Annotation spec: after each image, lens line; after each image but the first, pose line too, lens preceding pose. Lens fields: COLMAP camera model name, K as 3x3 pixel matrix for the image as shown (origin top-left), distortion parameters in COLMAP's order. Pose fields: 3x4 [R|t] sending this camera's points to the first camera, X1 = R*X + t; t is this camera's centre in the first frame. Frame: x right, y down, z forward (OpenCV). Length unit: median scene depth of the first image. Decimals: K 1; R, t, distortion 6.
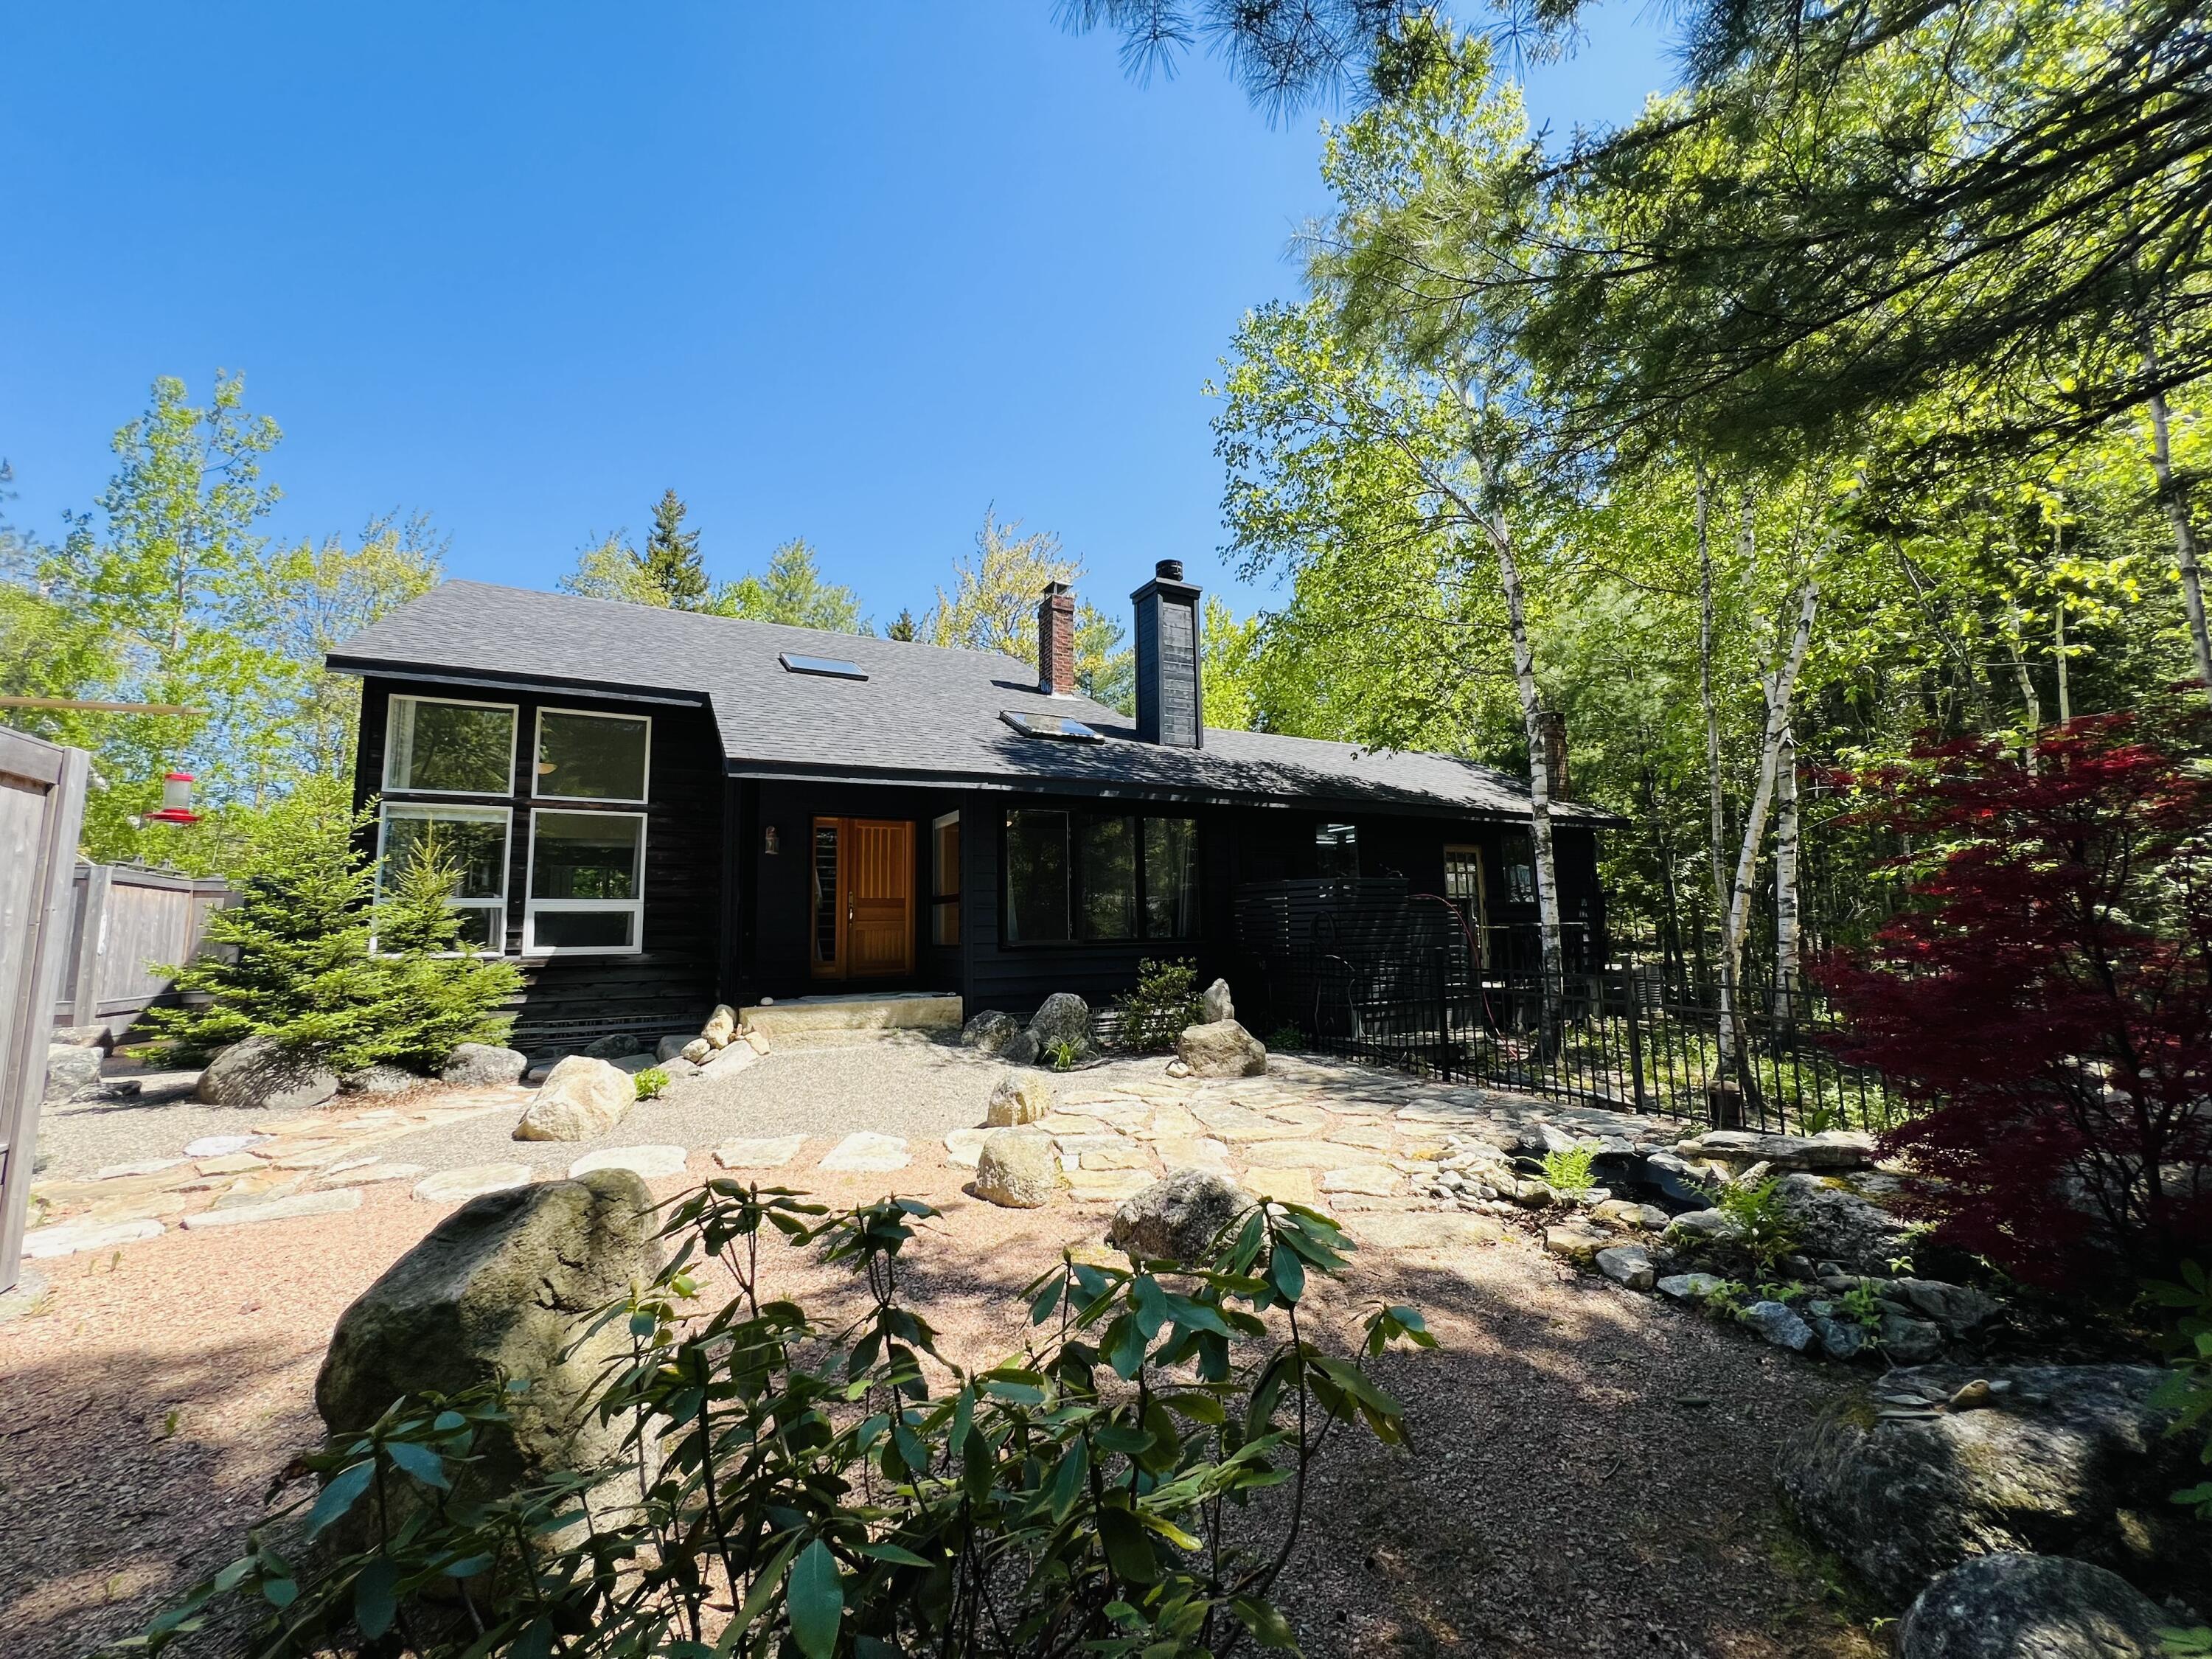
lens RADIAL K [[888.4, 0, 1098.9], [0, 888.4, 826.7], [0, 0, 1]] dist [-0.000732, 0.000427]
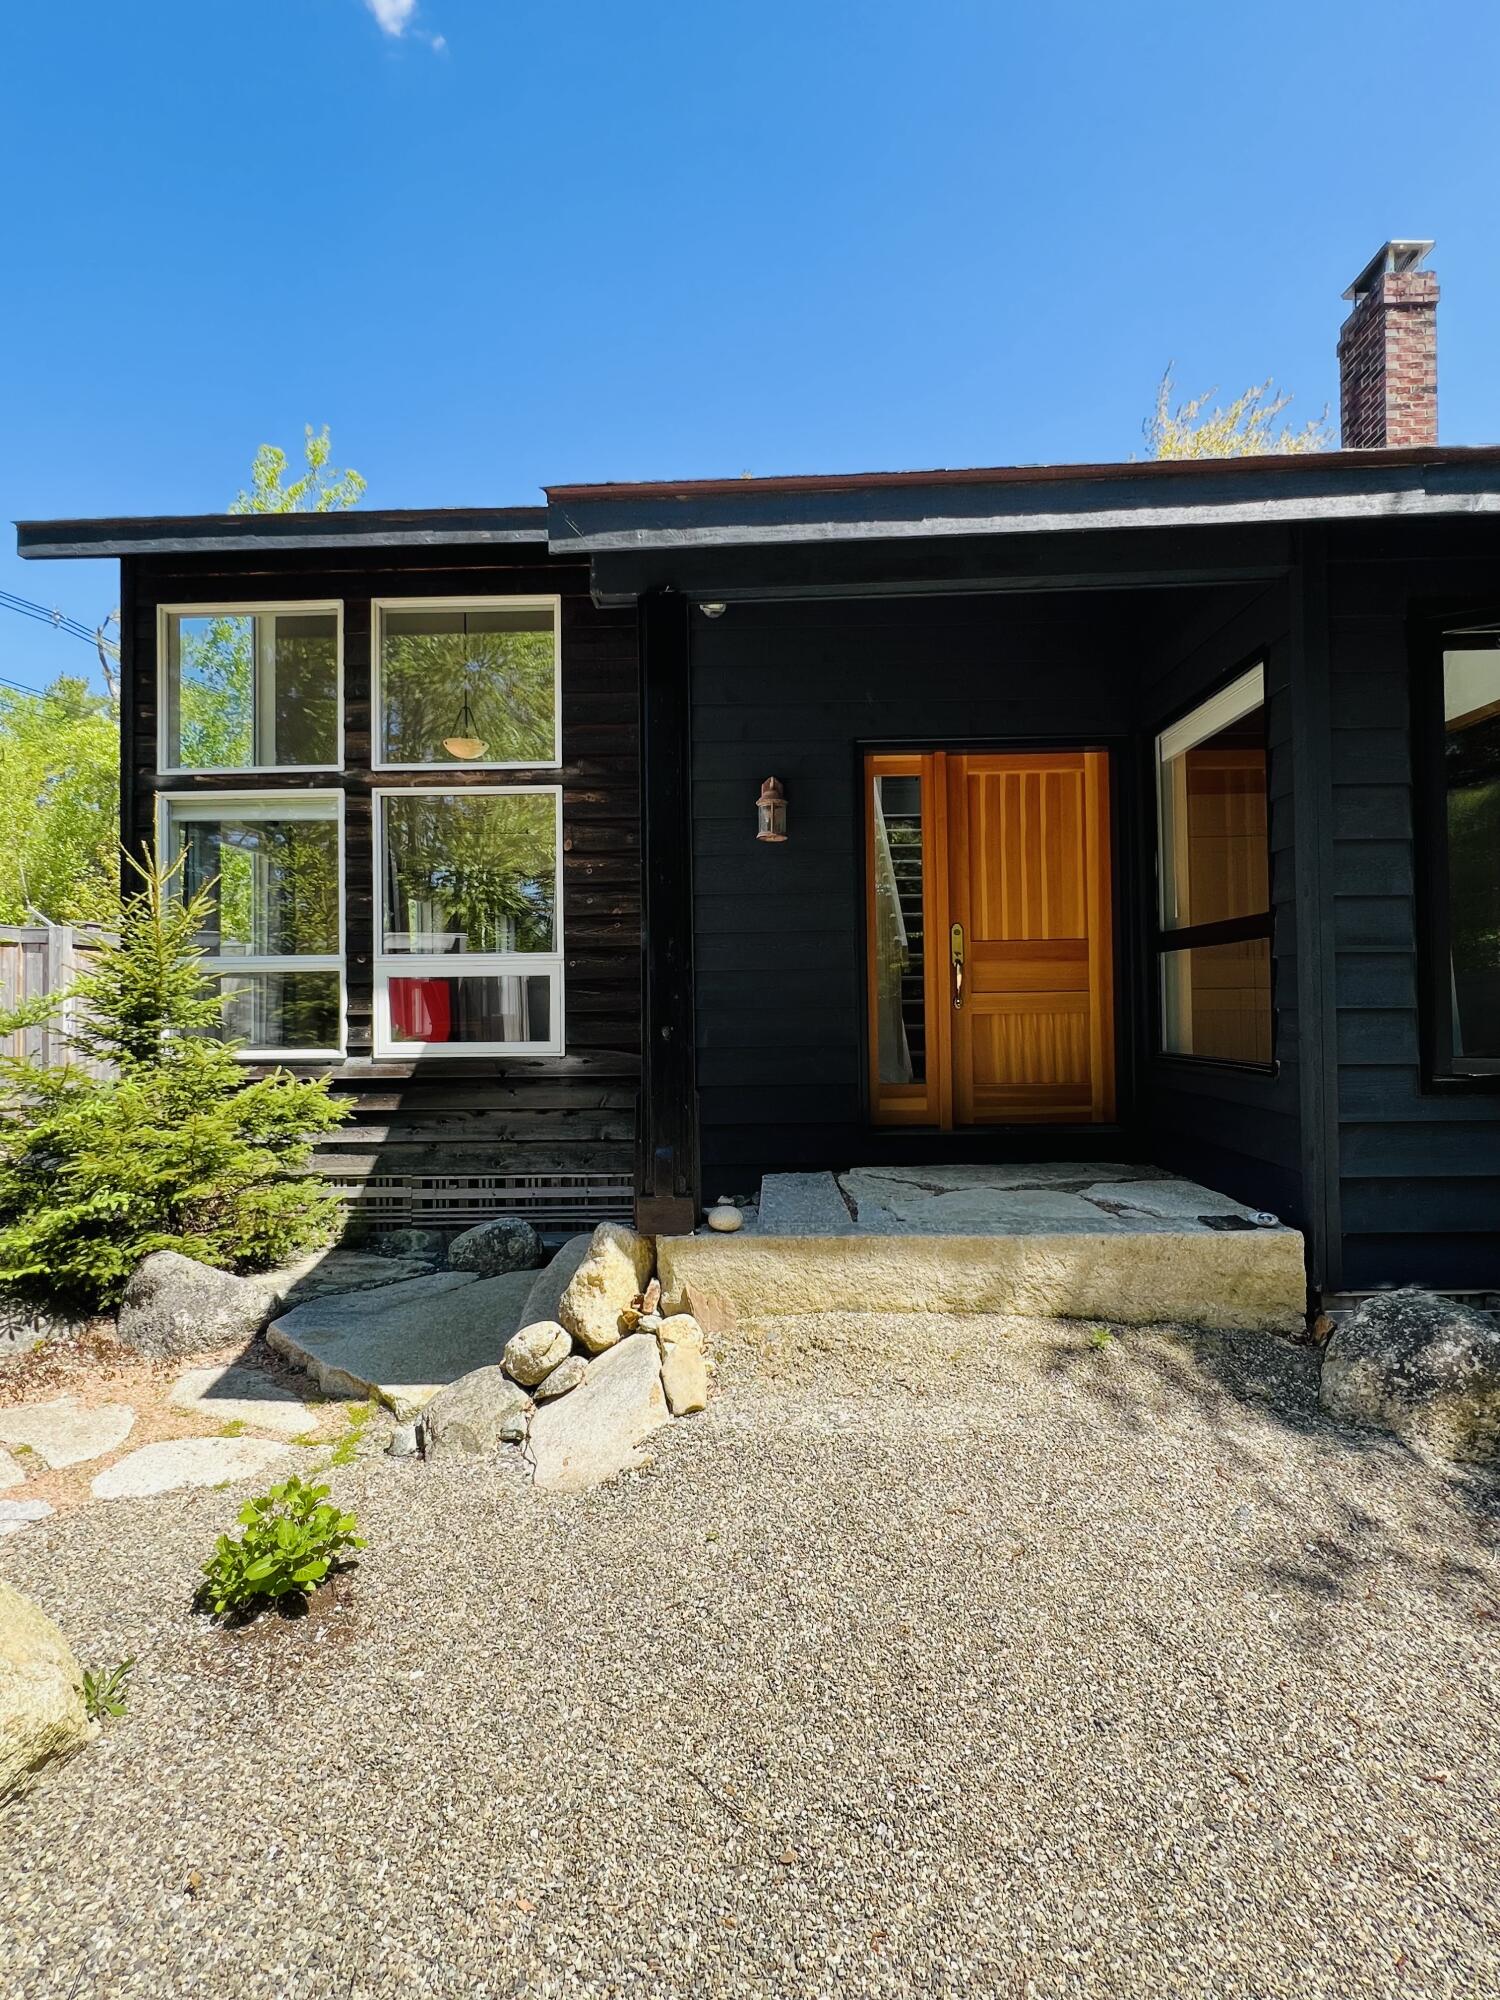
lens RADIAL K [[935.3, 0, 743.1], [0, 935.3, 993.0], [0, 0, 1]] dist [0.001369, 0.000286]
pose [[0.868191, -0.001066, -0.496229, -0.160206], [0.057062, 0.993579, 0.097700, 0.061667], [0.492938, -0.113138, 0.862677, 0.614217]]
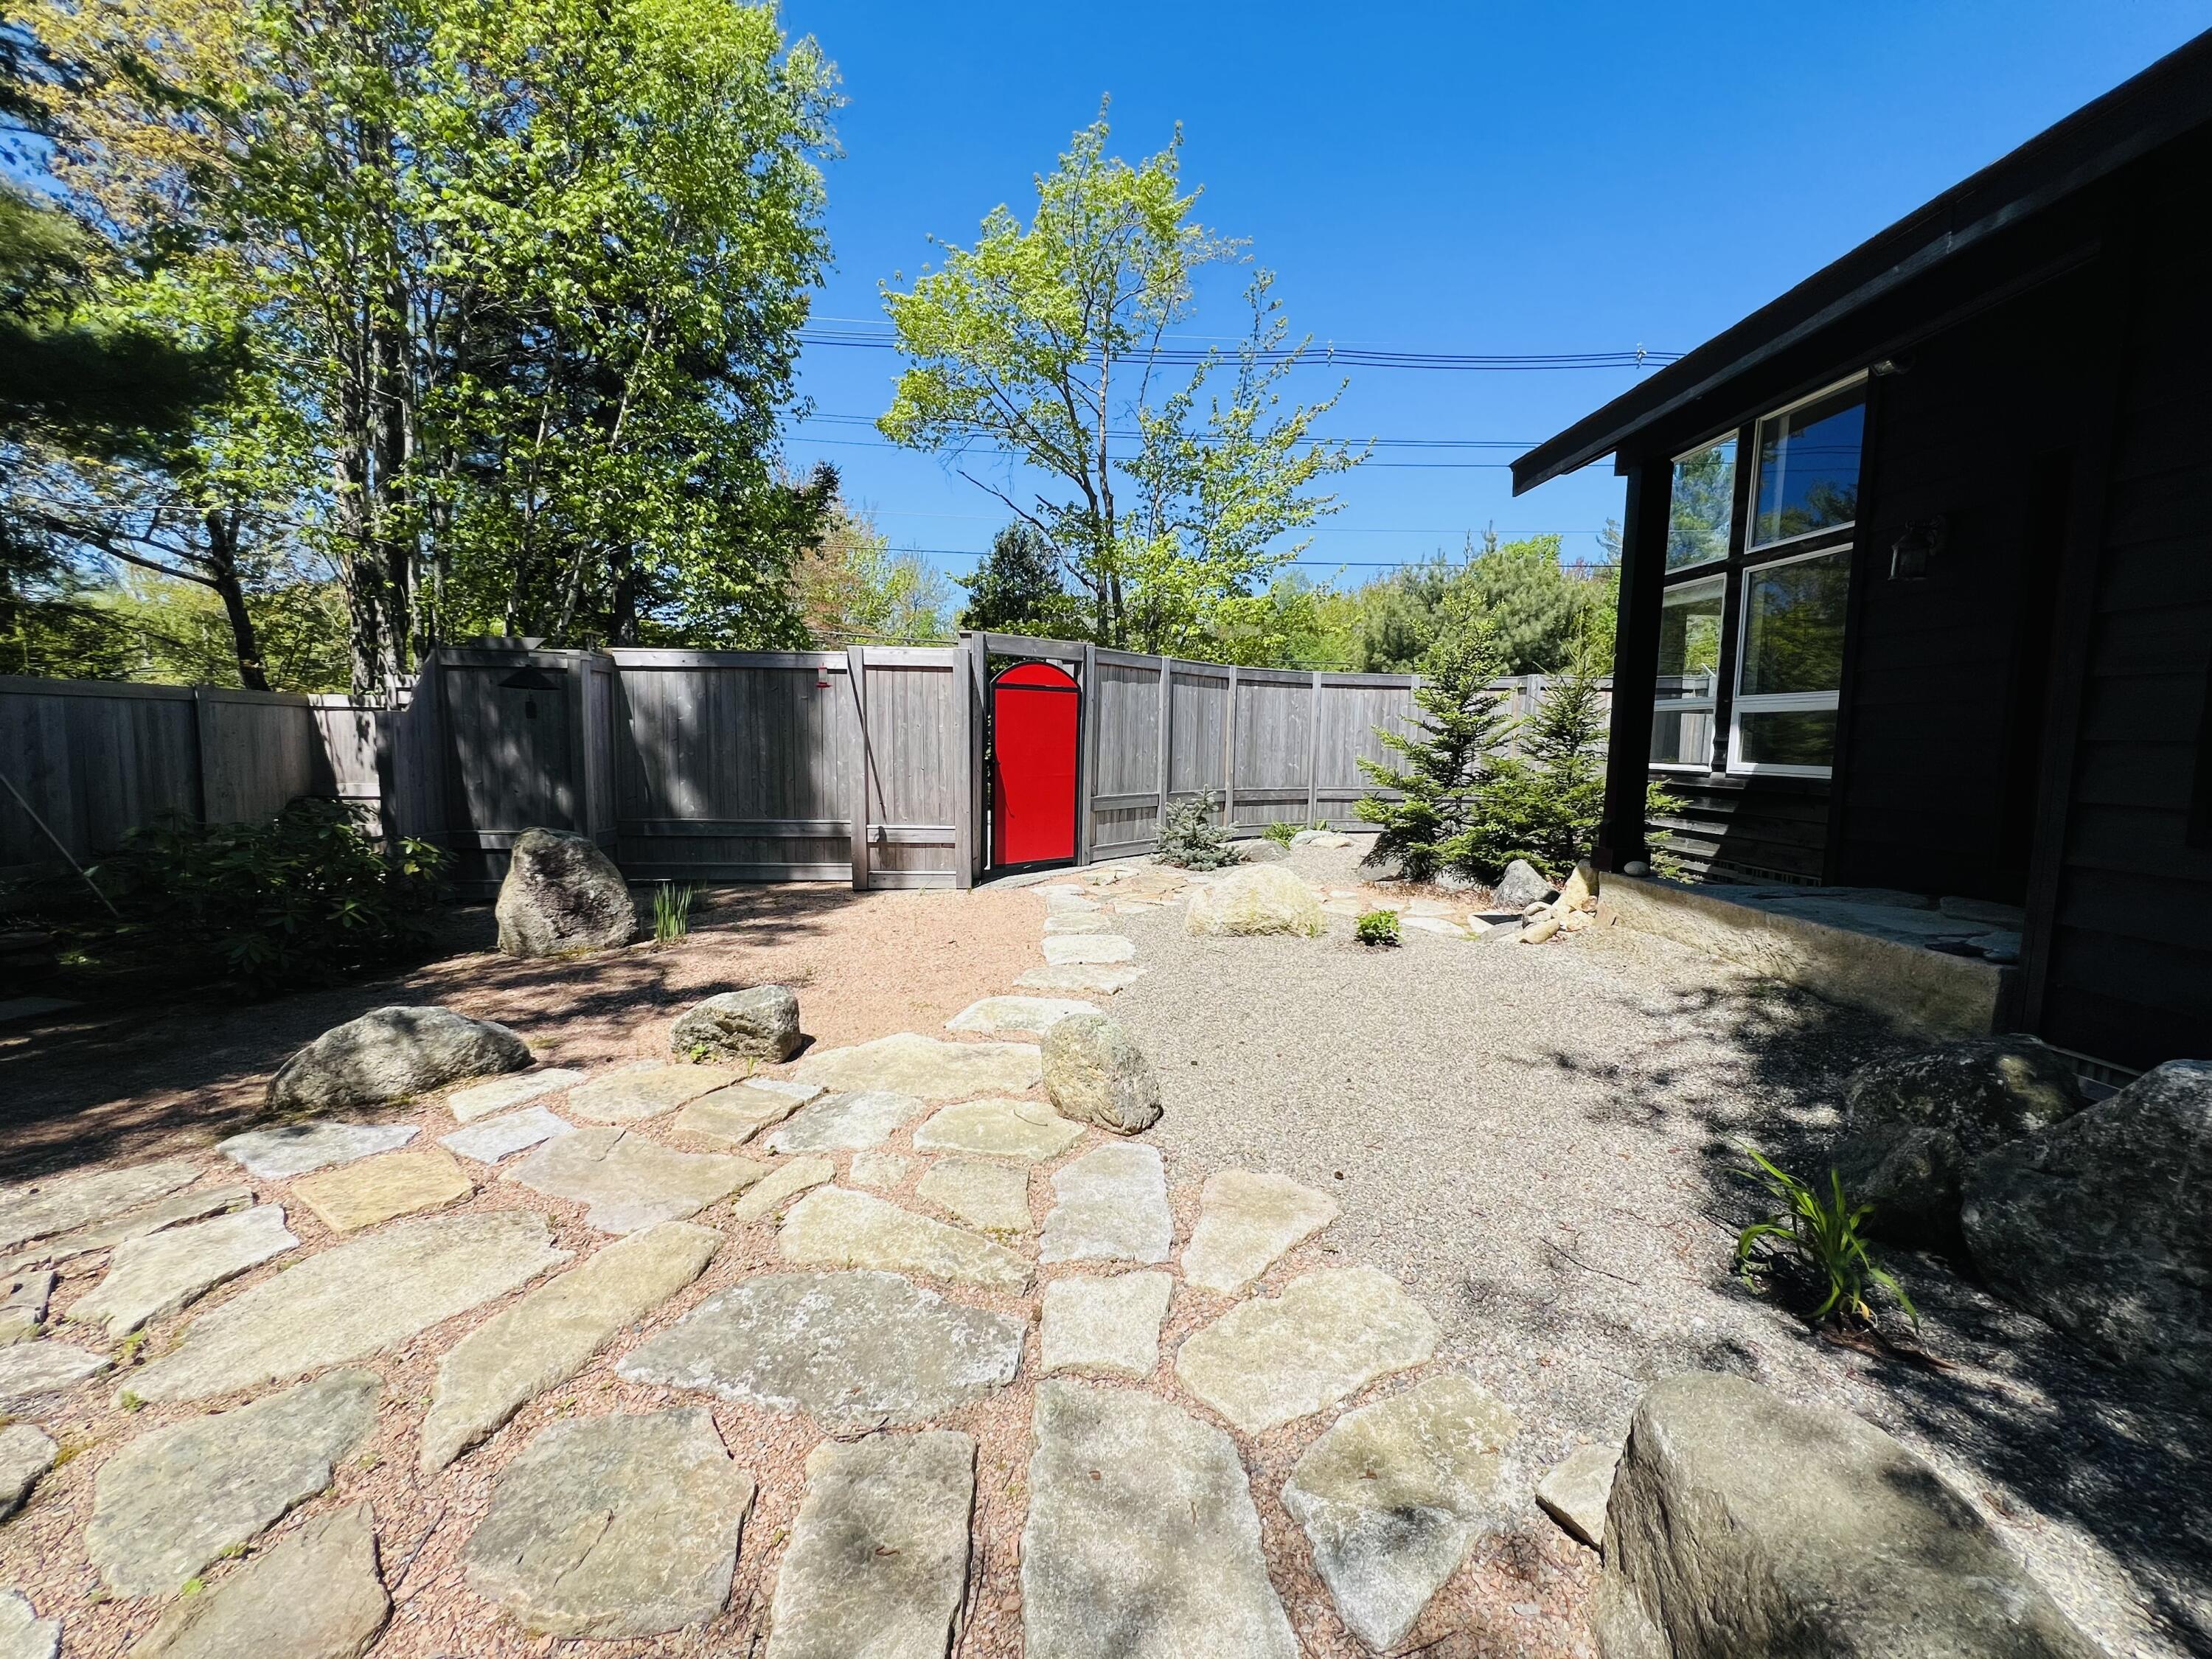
lens RADIAL K [[888.4, 0, 1098.9], [0, 888.4, 826.7], [0, 0, 1]] dist [-0.000732, 0.000427]
pose [[-0.430766, 0.104504, -0.896392, 0.254153], [0.105157, 0.992319, 0.065153, 0.086196], [0.896316, -0.066196, -0.438447, 0.849878]]
